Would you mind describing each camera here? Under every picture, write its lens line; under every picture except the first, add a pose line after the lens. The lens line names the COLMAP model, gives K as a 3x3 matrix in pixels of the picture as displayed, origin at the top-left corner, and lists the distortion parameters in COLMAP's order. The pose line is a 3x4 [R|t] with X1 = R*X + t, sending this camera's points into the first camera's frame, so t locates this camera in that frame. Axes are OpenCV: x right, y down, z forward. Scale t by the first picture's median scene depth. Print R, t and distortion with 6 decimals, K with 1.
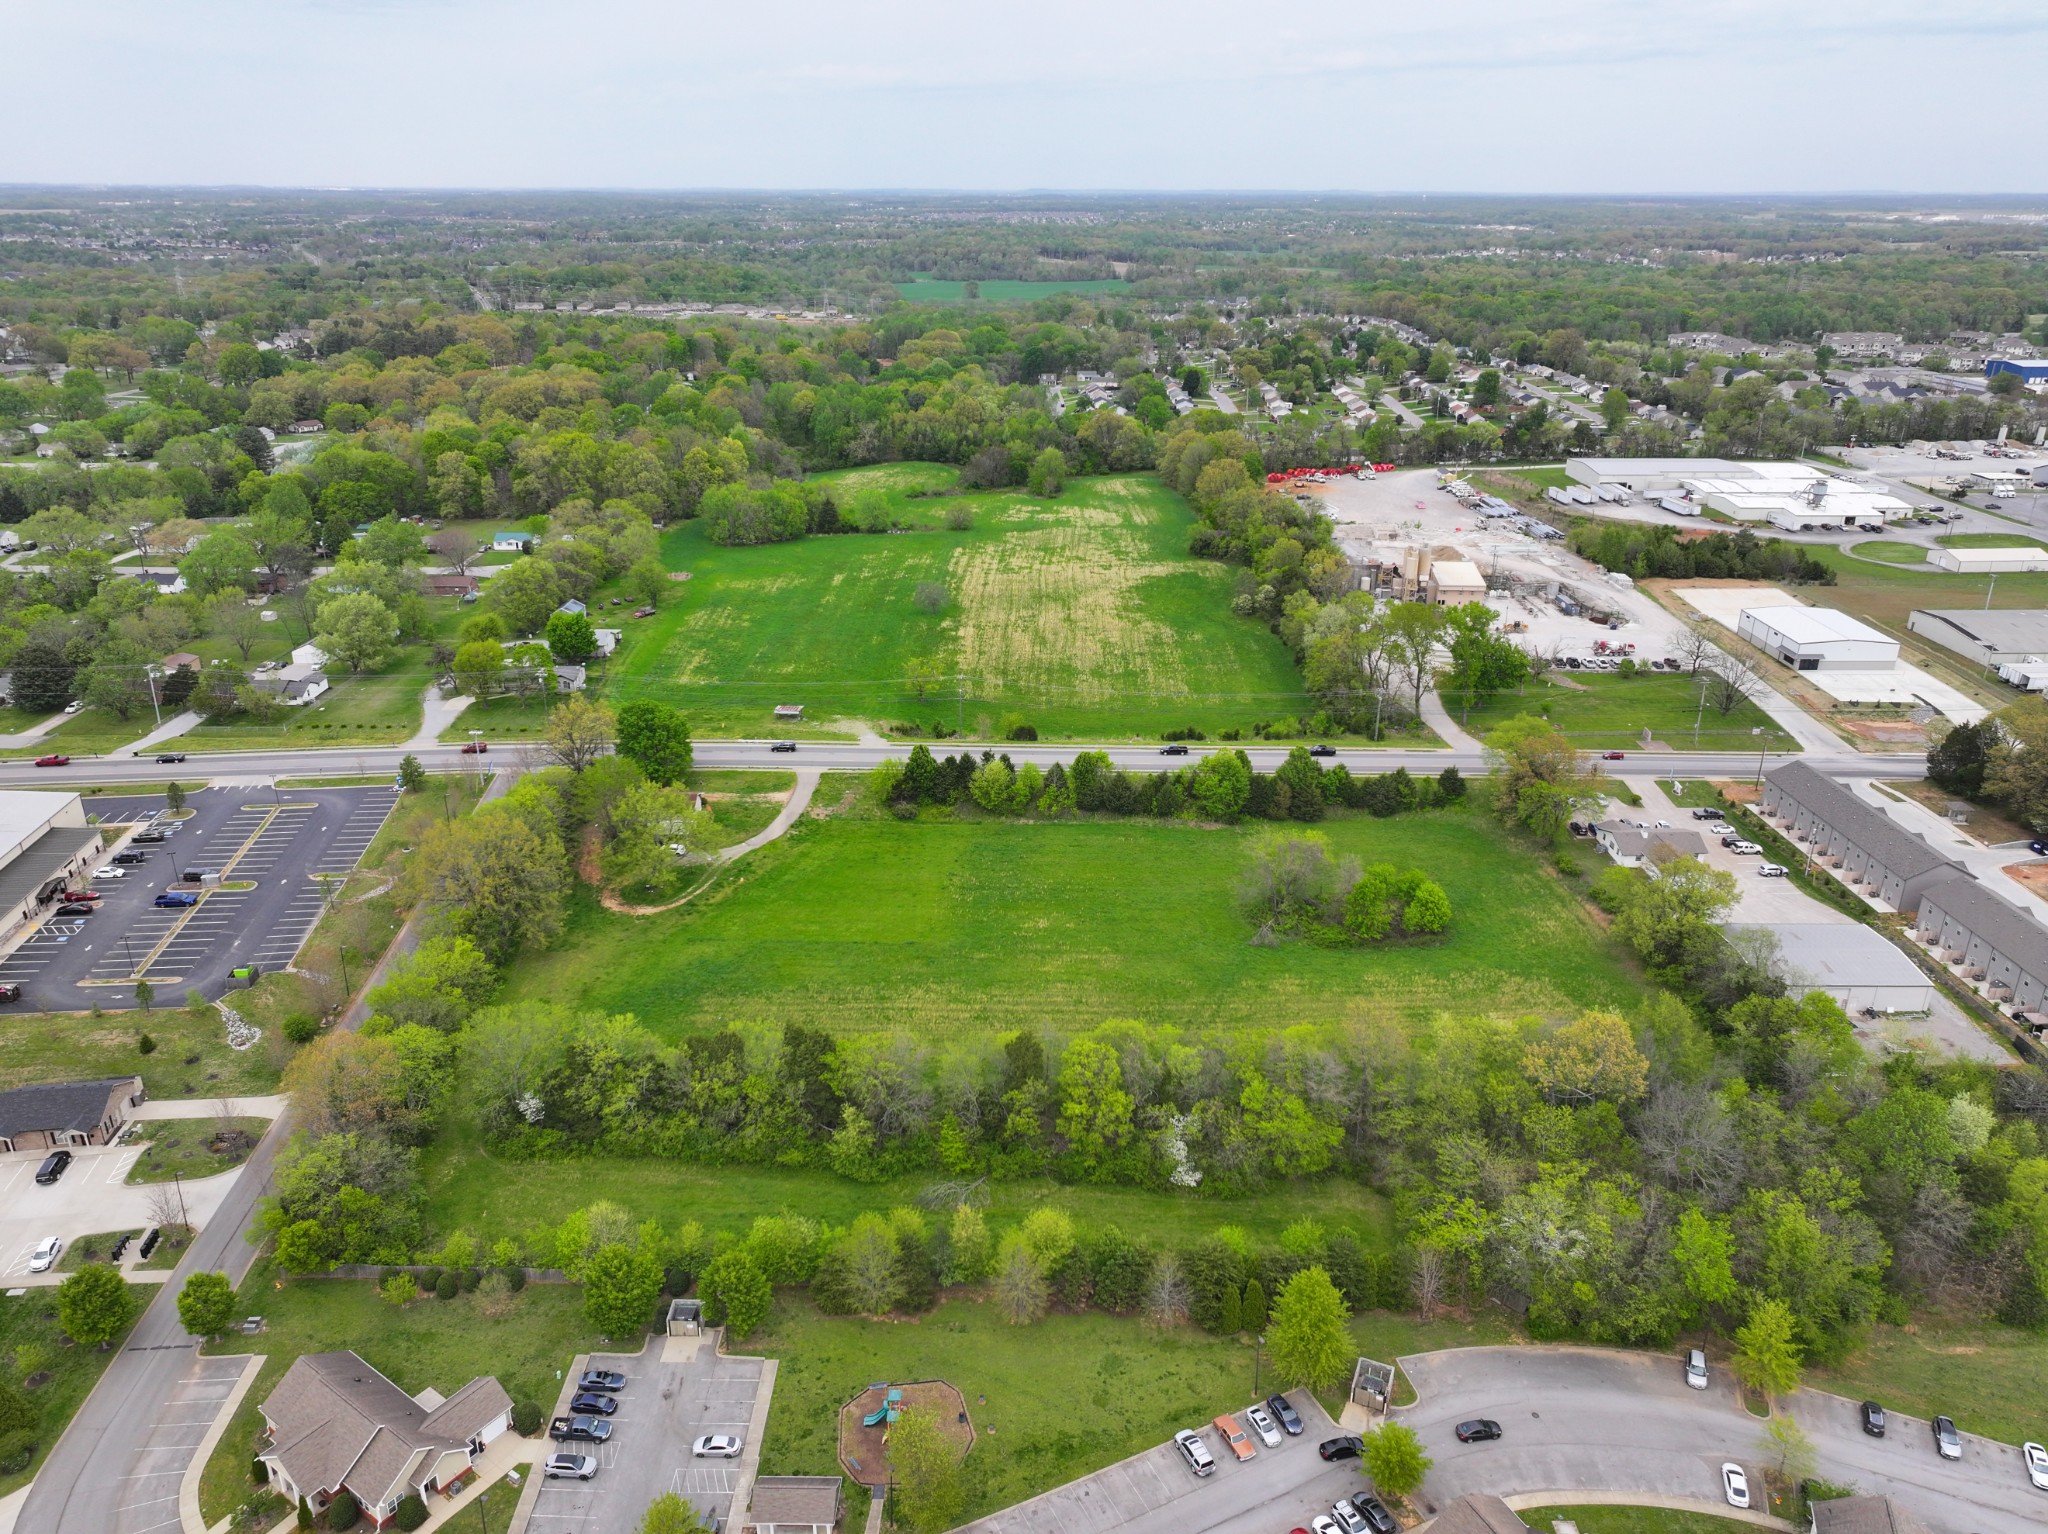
lens RADIAL K [[1450.2, 0, 1024.0], [0, 1450.2, 767.0], [0, 0, 1]] dist [-0.002660, 0.022746]
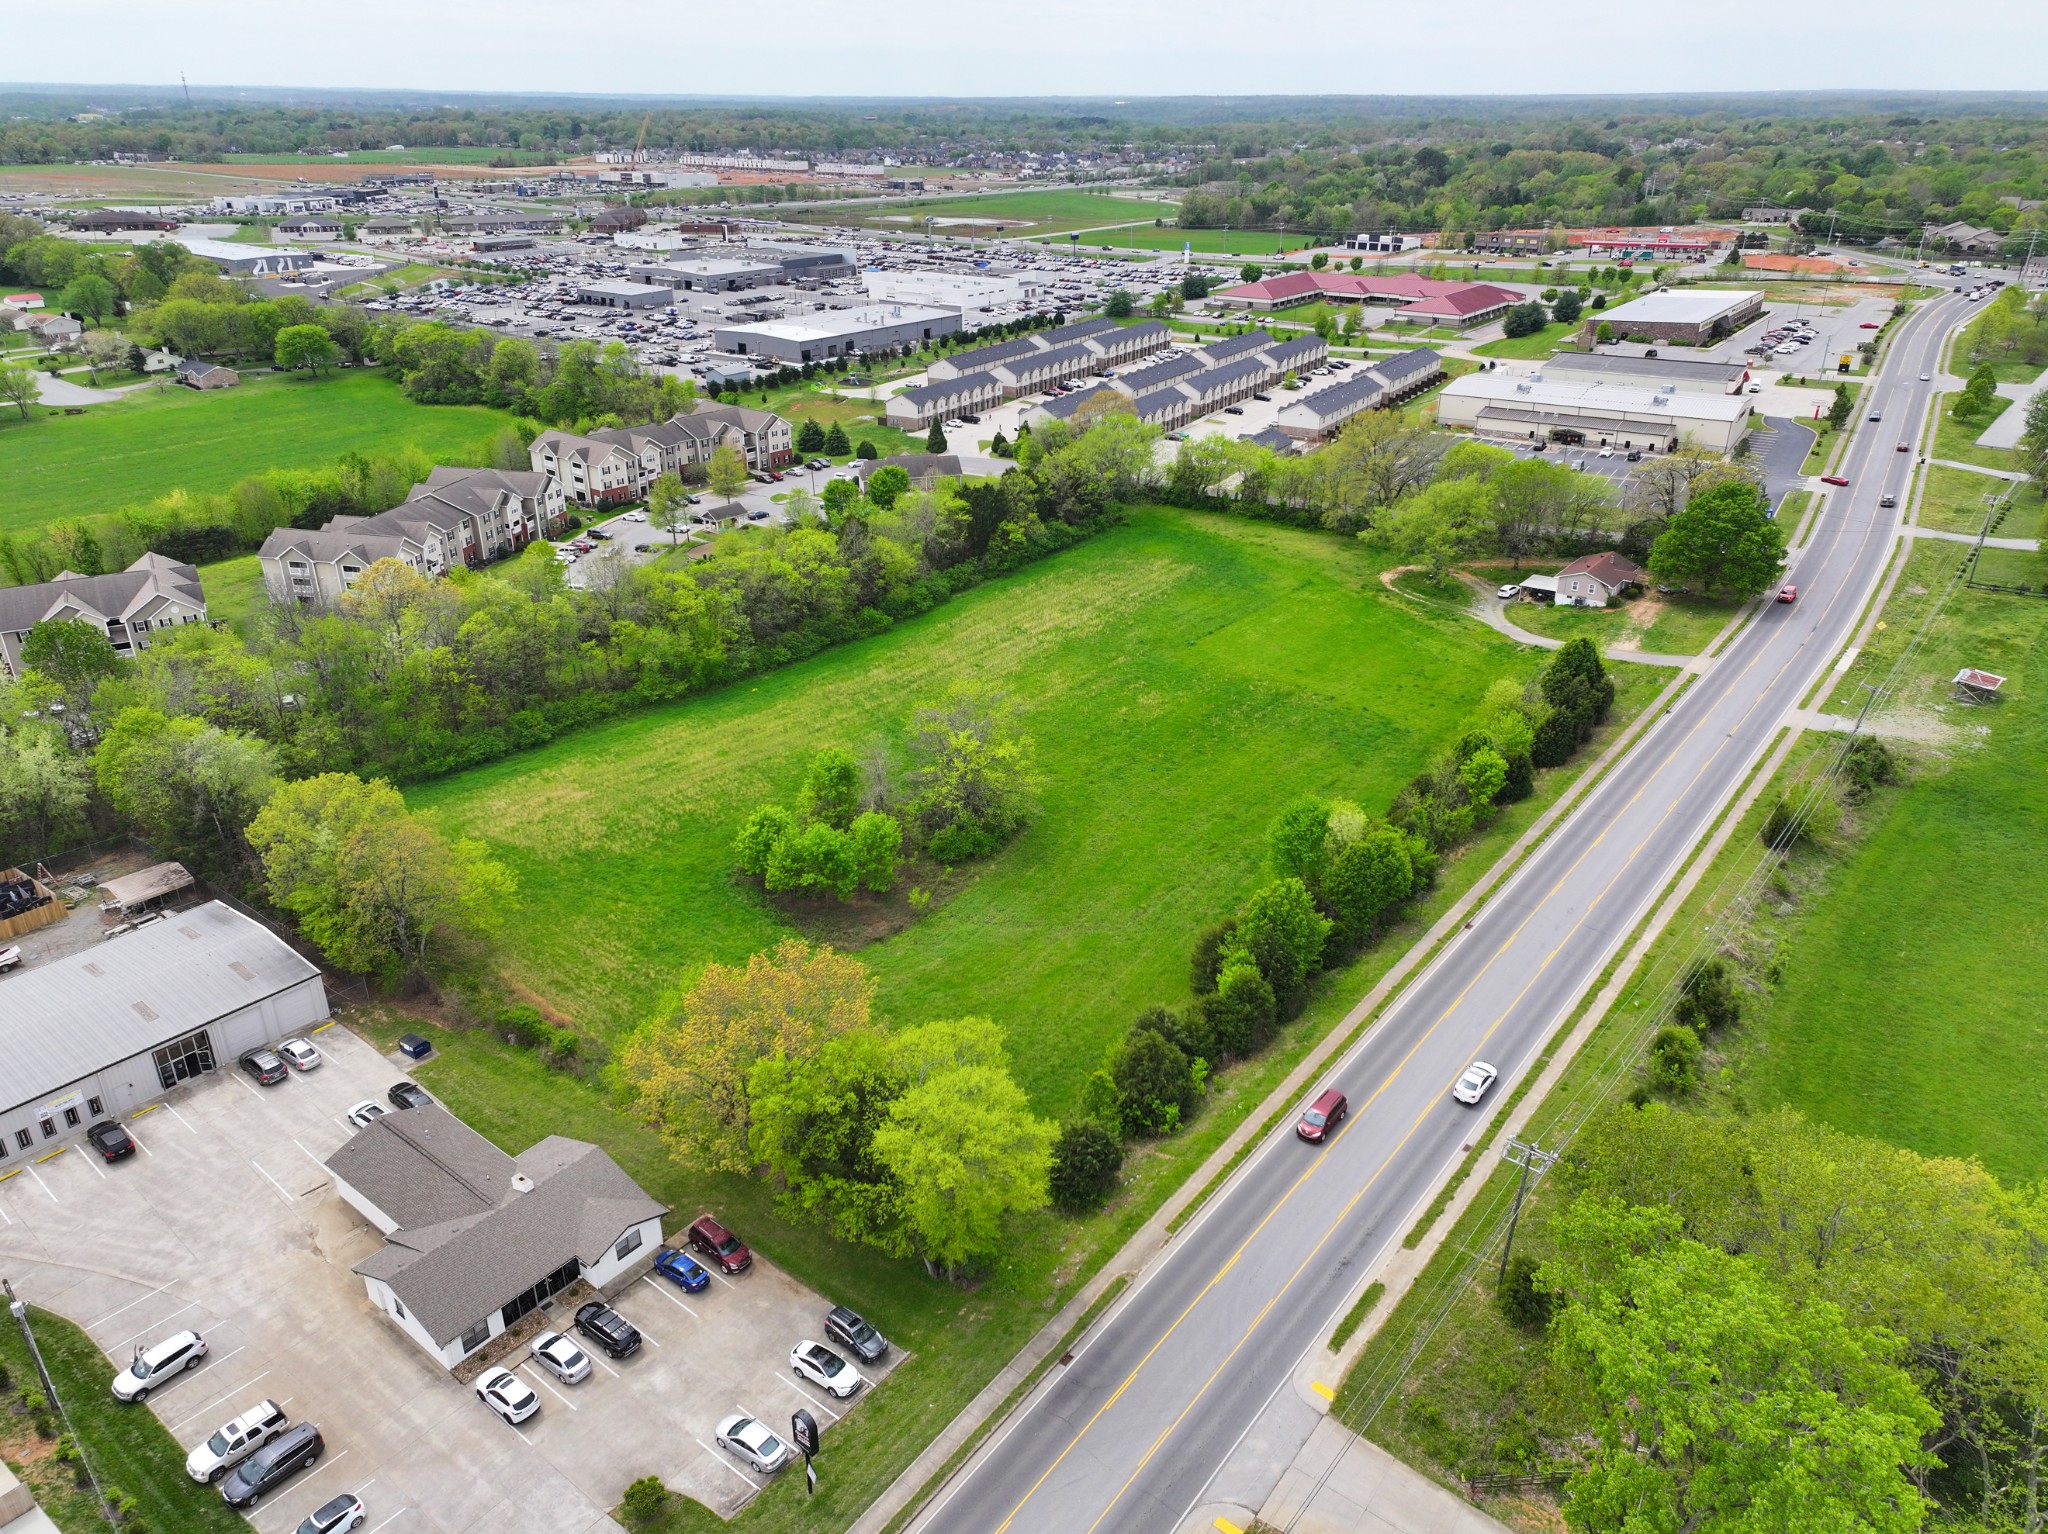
lens RADIAL K [[1447.0, 0, 1024.3], [0, 1447.0, 711.1], [0, 0, 1]] dist [0.005957, 0.050159]
pose [[-0.631634, 0.299649, -0.715017, 0.514962], [-0.291861, 0.762526, 0.577383, -0.268702], [0.718231, 0.573380, -0.394181, 1.042339]]
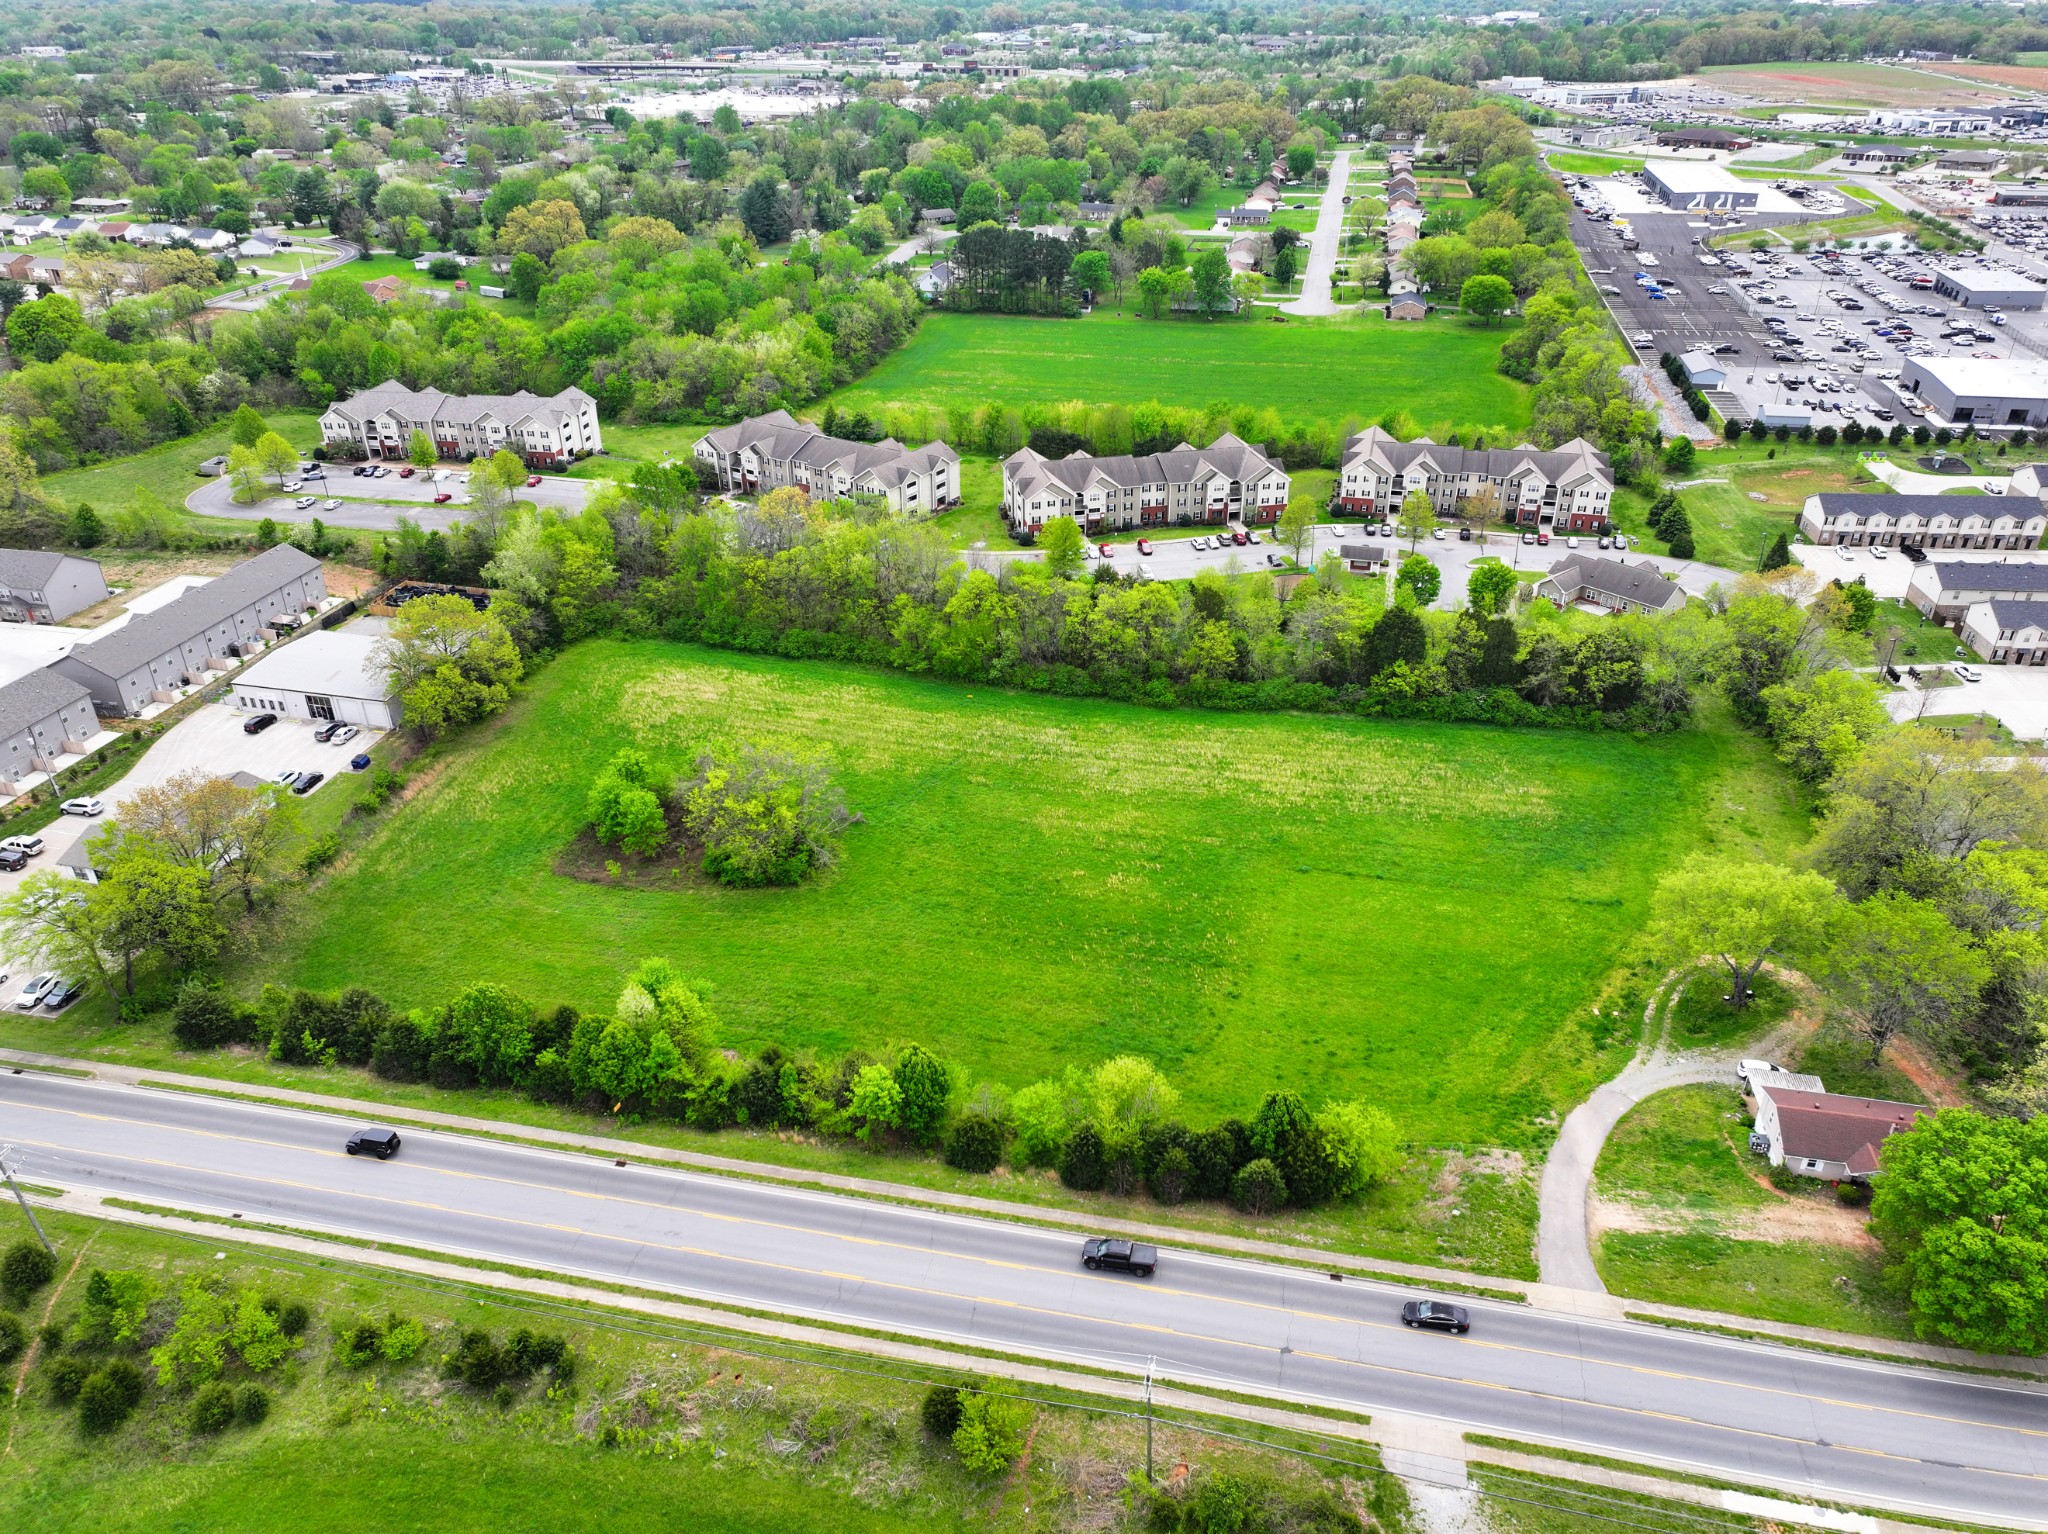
lens RADIAL K [[1416.7, 0, 1028.0], [0, 1416.7, 766.0], [0, 0, 1]] dist [0.005368, 0.034814]
pose [[-0.971439, -0.114274, 0.207960, -0.068996], [0.090756, 0.630839, 0.770588, -0.384207], [-0.219247, 0.767453, -0.602450, 1.138749]]
